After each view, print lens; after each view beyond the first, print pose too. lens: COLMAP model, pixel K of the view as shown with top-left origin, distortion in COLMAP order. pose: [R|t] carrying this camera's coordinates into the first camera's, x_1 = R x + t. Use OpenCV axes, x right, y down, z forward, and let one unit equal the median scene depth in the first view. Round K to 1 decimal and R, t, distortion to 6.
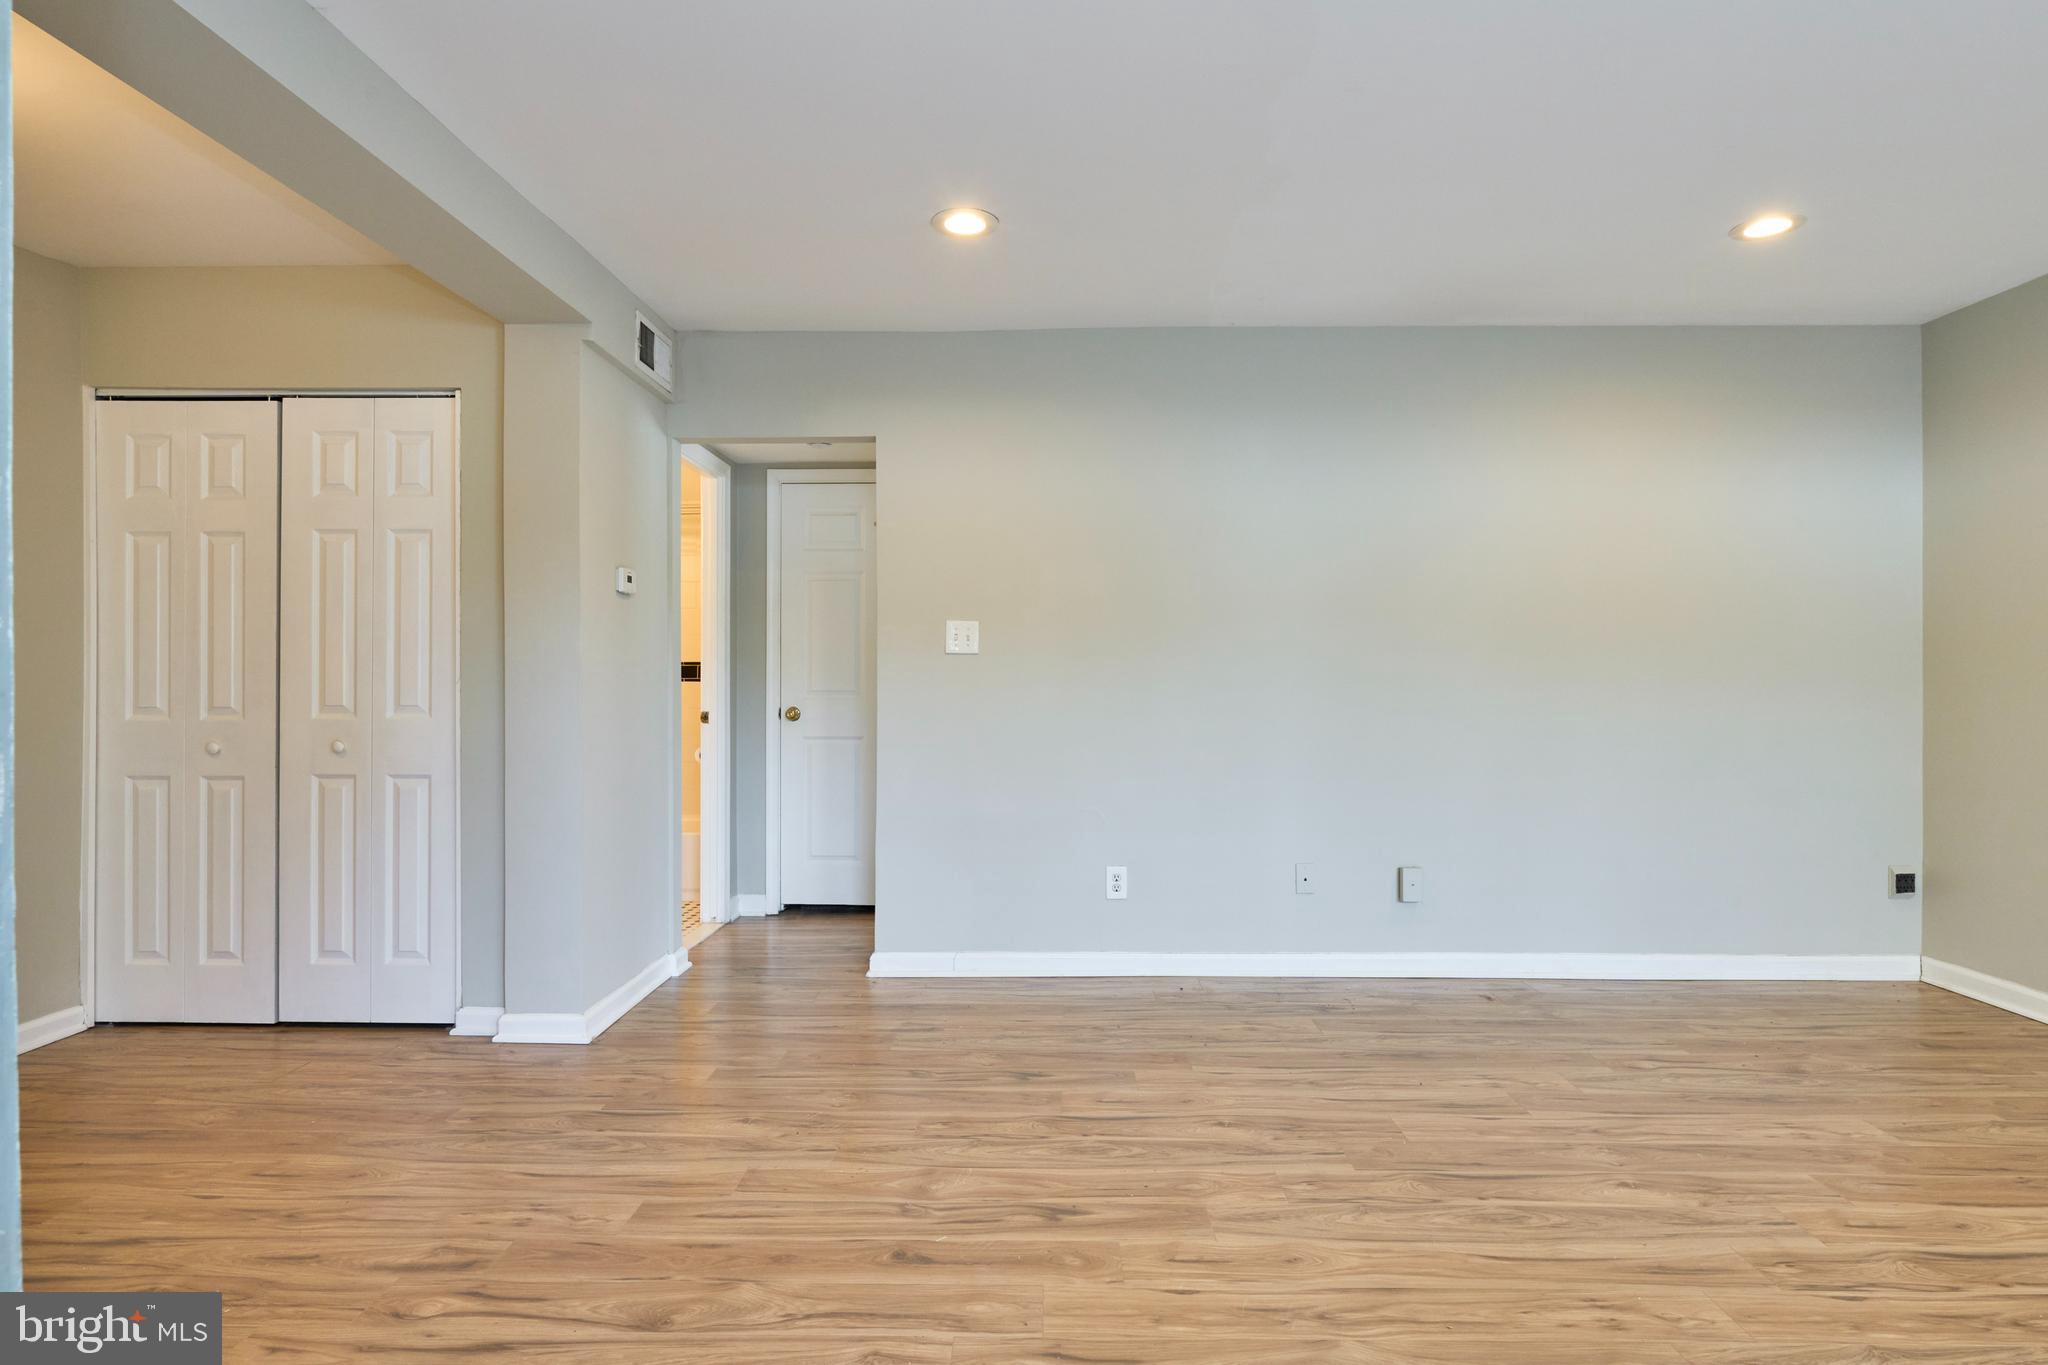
lens RADIAL K [[1063.1, 0, 1025.3], [0, 1063.1, 676.8], [0, 0, 1]] dist [-0.004965, -0.000781]
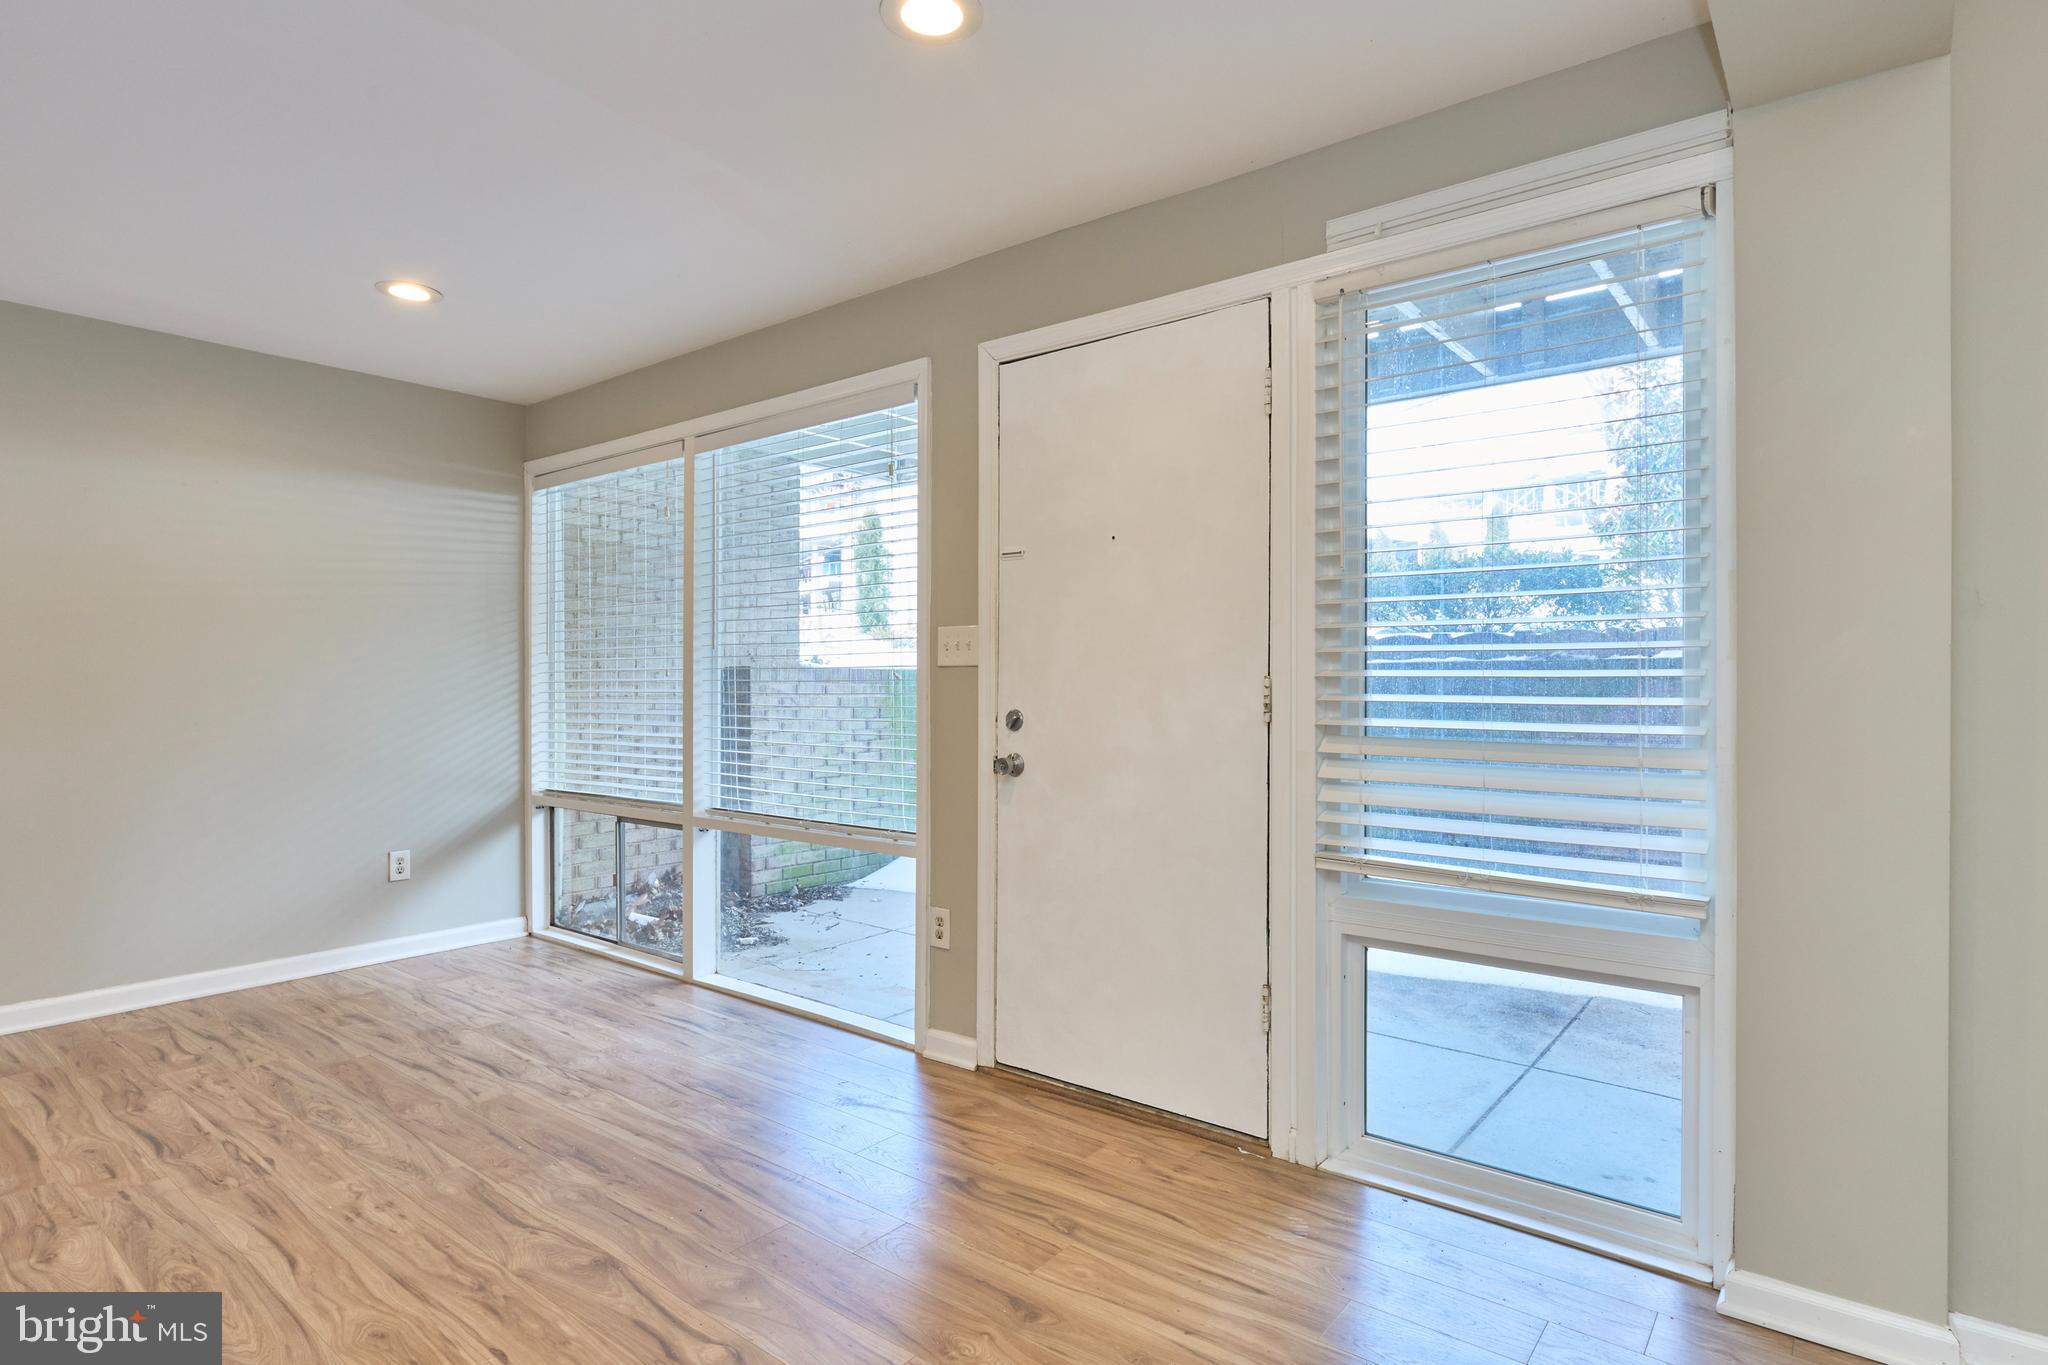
lens RADIAL K [[1063.4, 0, 1030.9], [0, 1063.4, 690.4], [0, 0, 1]] dist [-0.009672, 0.002595]
pose [[-0.796028, -0.001512, 0.605258, -0.508091], [0.002631, 0.999979, 0.005959, -0.013382], [-0.605255, 0.006336, -0.796007, 0.922387]]
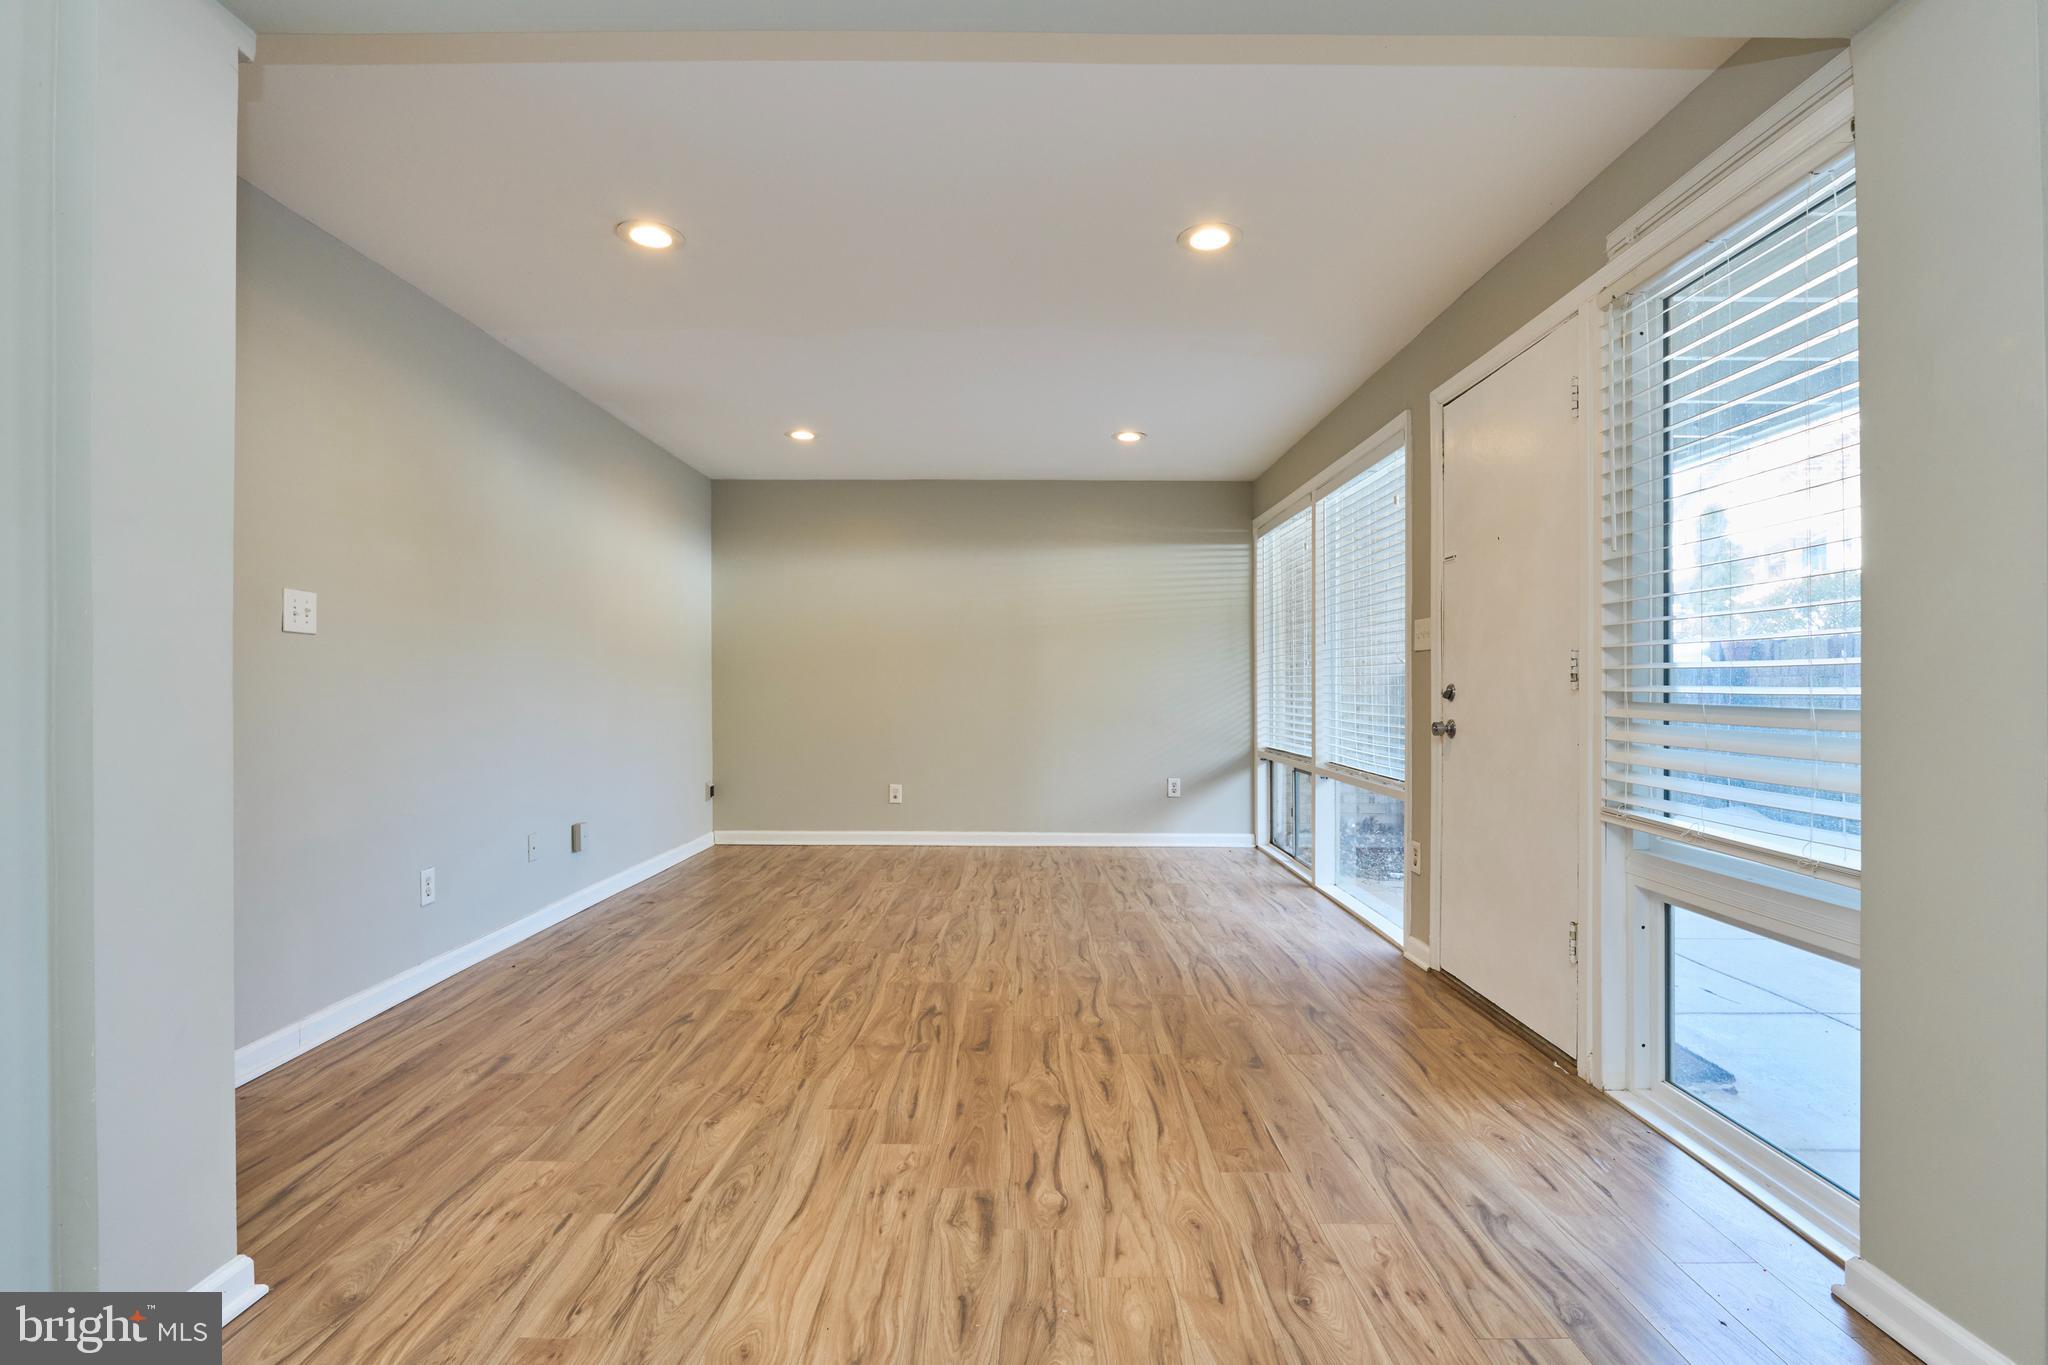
lens RADIAL K [[947.8, 0, 1028.6], [0, 947.8, 686.5], [0, 0, 1]] dist [-0.012167, 0.000894]
pose [[-0.020595, 0.000968, 0.999787, -0.985811], [-0.007933, 0.999968, -0.001132, 0.020149], [-0.999756, -0.007955, -0.020586, 0.645945]]
